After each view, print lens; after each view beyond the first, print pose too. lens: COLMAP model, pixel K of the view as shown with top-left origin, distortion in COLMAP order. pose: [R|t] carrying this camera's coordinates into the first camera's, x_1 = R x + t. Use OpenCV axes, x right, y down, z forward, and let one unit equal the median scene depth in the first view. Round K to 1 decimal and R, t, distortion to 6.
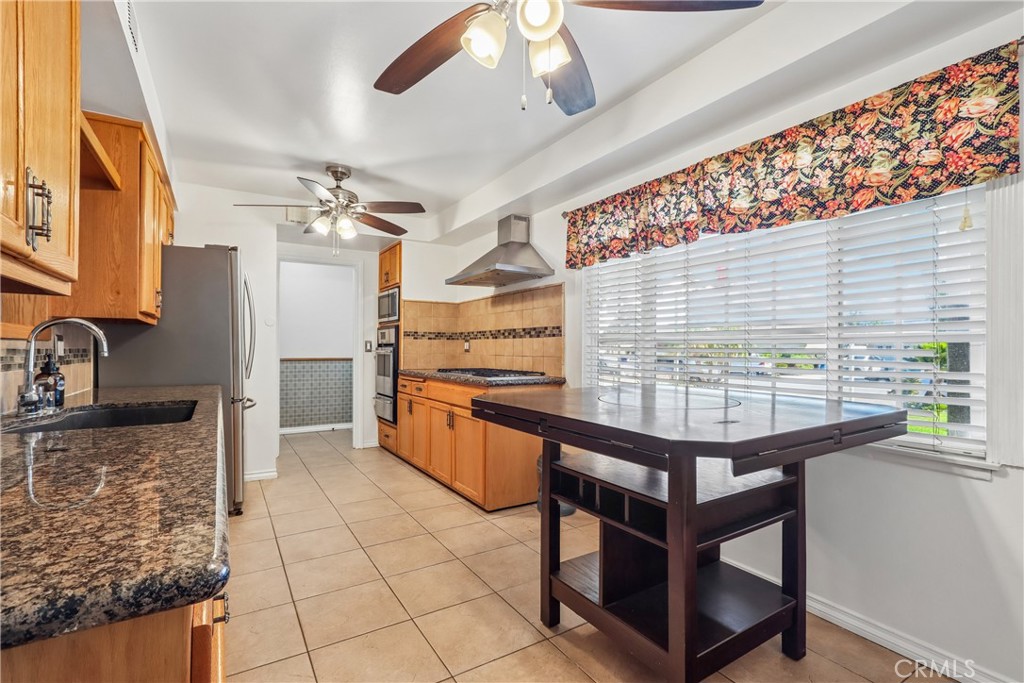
lens RADIAL K [[468.7, 0, 508.1], [0, 468.7, 348.0], [0, 0, 1]] dist [-0.001047, 0.004708]
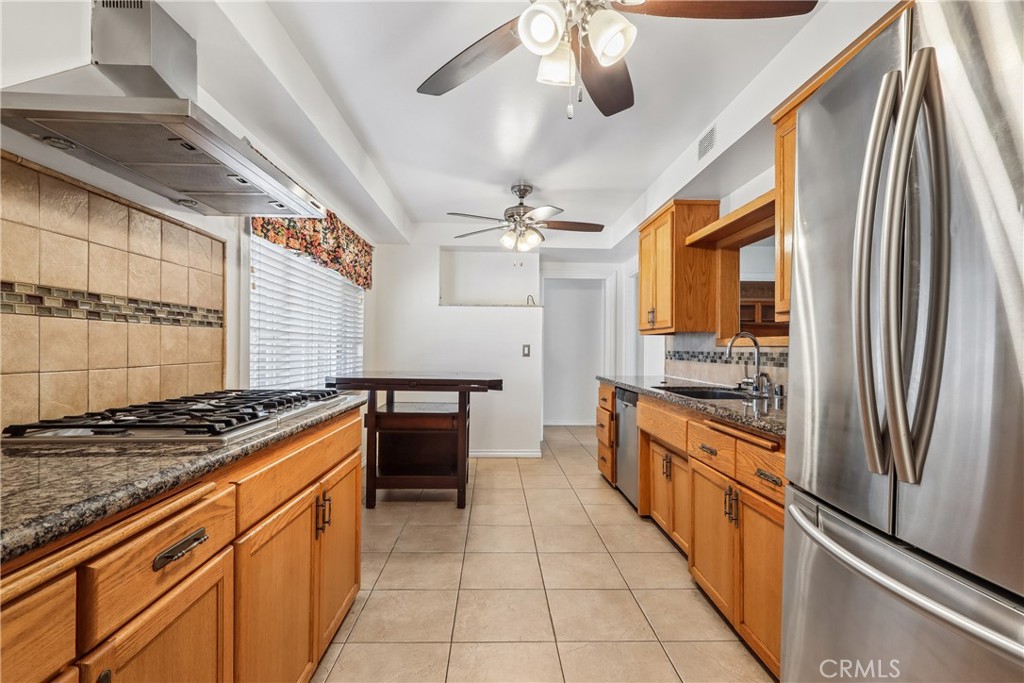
lens RADIAL K [[468.7, 0, 508.1], [0, 468.7, 348.0], [0, 0, 1]] dist [-0.001047, 0.004708]
pose [[-0.873200, -0.008187, 0.487293, -0.453019], [-0.007139, 0.999966, 0.004008, -0.002882], [-0.487310, 0.000021, -0.873229, 1.214798]]
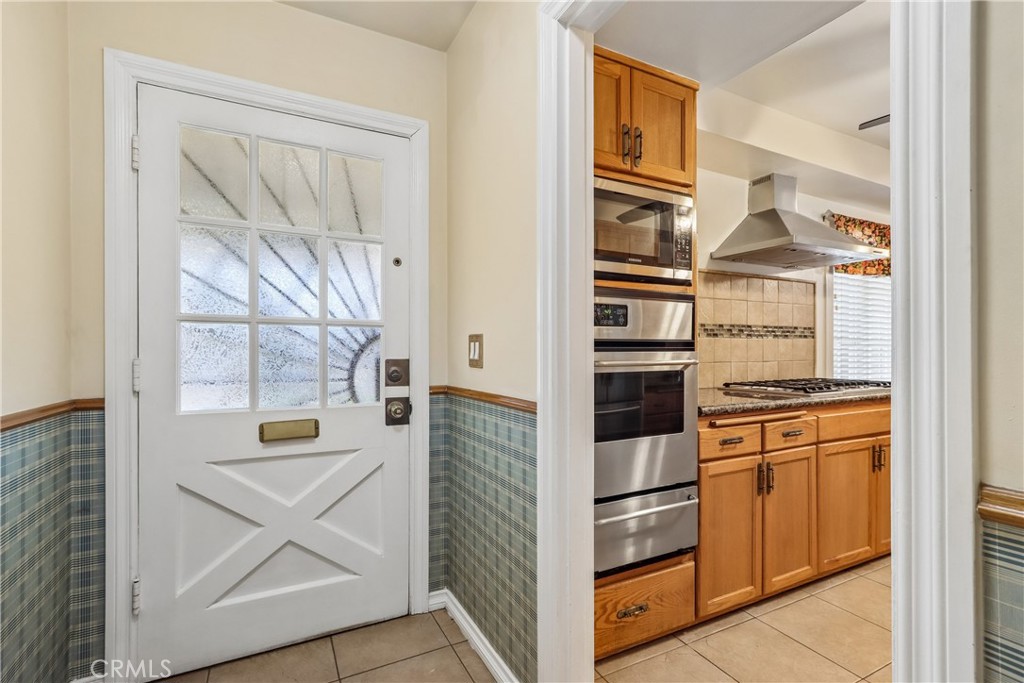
lens RADIAL K [[468.7, 0, 508.1], [0, 468.7, 348.0], [0, 0, 1]] dist [-0.001047, 0.004708]
pose [[0.076478, 0.001487, 0.997070, -0.780136], [0.002585, 0.999995, -0.001690, -0.004688], [-0.997068, 0.002706, 0.076474, 1.384483]]
